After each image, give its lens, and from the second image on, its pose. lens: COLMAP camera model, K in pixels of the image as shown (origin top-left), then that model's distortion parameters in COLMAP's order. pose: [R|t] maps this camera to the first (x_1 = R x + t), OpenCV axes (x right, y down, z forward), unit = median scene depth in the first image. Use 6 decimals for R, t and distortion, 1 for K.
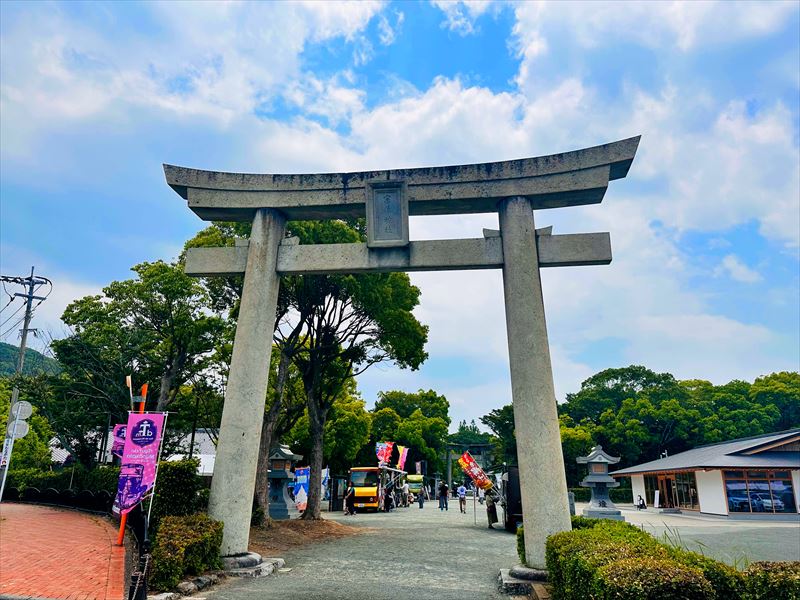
lens RADIAL K [[582.7, 0, 400.0], [0, 582.7, 300.0], [0, 0, 1]] dist [0.124178, -0.183265]
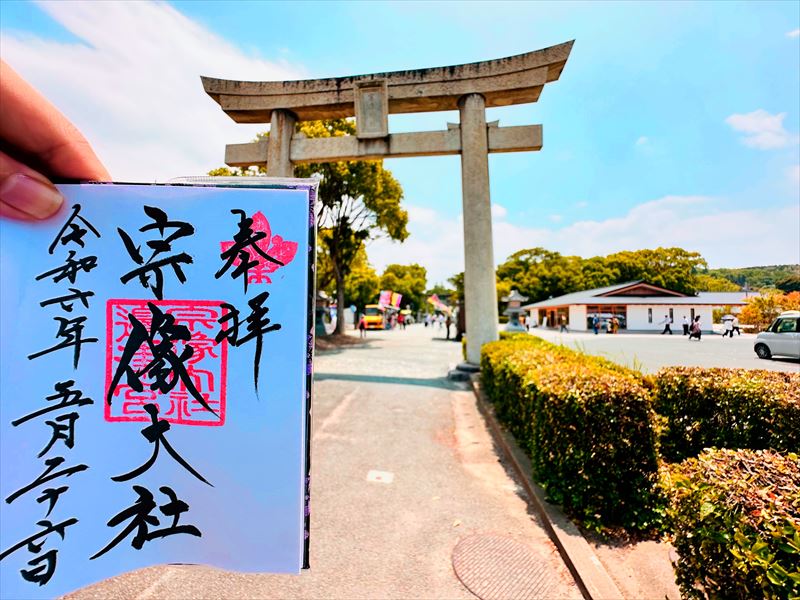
lens RADIAL K [[340.5, 0, 400.0], [0, 340.5, 300.0], [0, 0, 1]] dist [-0.002590, -0.000217]
pose [[0.999986, -0.005157, -0.001521, 0.036327], [0.005373, 0.967989, 0.250937, 0.062781], [0.000178, -0.250941, 0.968002, 0.164915]]
